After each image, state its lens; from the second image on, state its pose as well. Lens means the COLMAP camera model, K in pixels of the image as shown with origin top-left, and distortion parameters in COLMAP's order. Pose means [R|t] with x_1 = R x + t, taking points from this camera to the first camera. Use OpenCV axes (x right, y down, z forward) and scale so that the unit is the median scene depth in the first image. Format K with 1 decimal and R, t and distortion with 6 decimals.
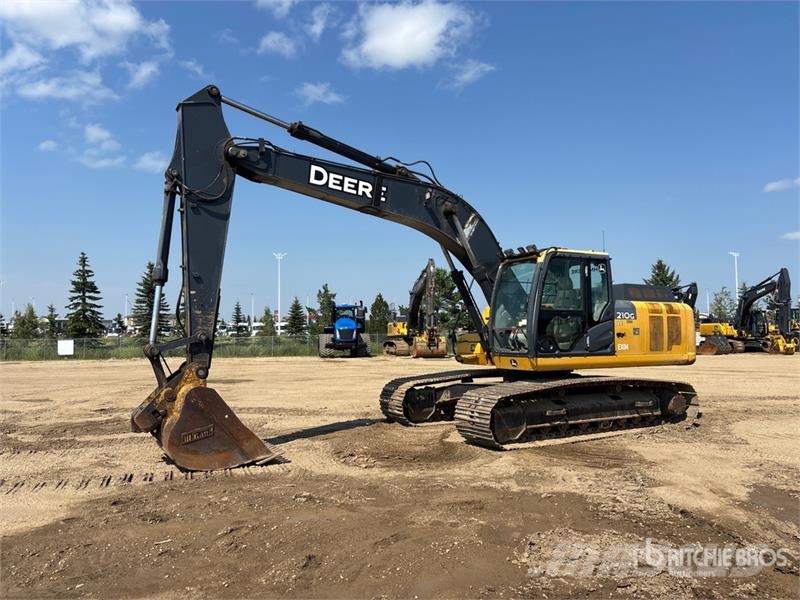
lens RADIAL K [[606.4, 0, 398.4], [0, 606.4, 304.3], [0, 0, 1]] dist [0.011231, -0.002202]
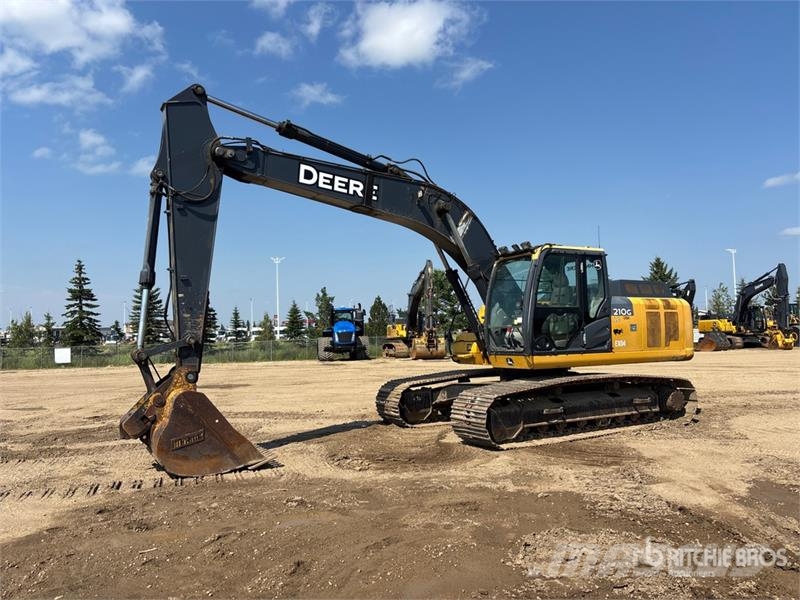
lens RADIAL K [[604.8, 0, 402.0], [0, 604.8, 310.9], [0, 0, 1]] dist [0.011465, -0.001511]
pose [[0.999823, -0.018109, 0.005027, 0.010838], [0.018078, 0.999817, 0.006218, 0.004600], [-0.005139, -0.006126, 0.999968, 0.015687]]
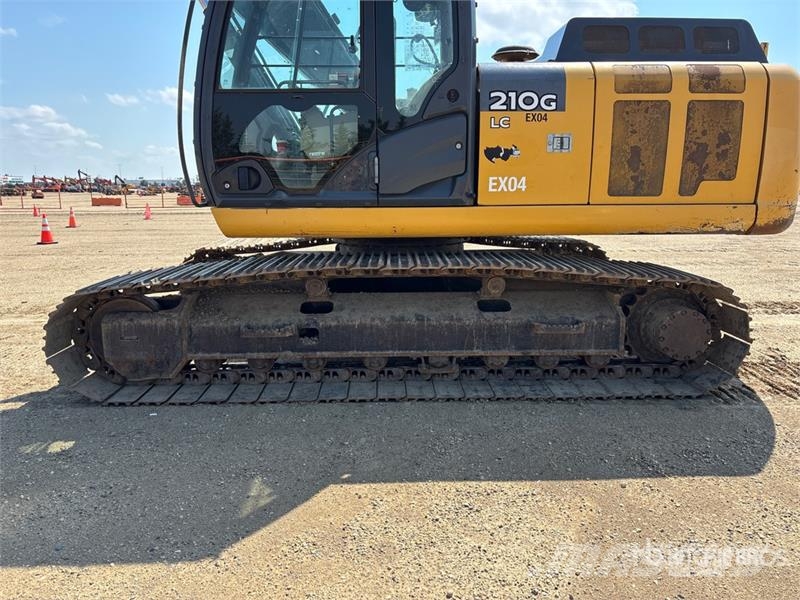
lens RADIAL K [[606.4, 0, 398.4], [0, 606.4, 304.3], [0, 0, 1]] dist [0.011231, -0.002202]
pose [[0.881440, 0.090082, -0.463625, 0.536195], [0.029743, 0.969106, 0.244844, 0.050296], [0.471358, -0.229605, 0.851530, 0.653510]]
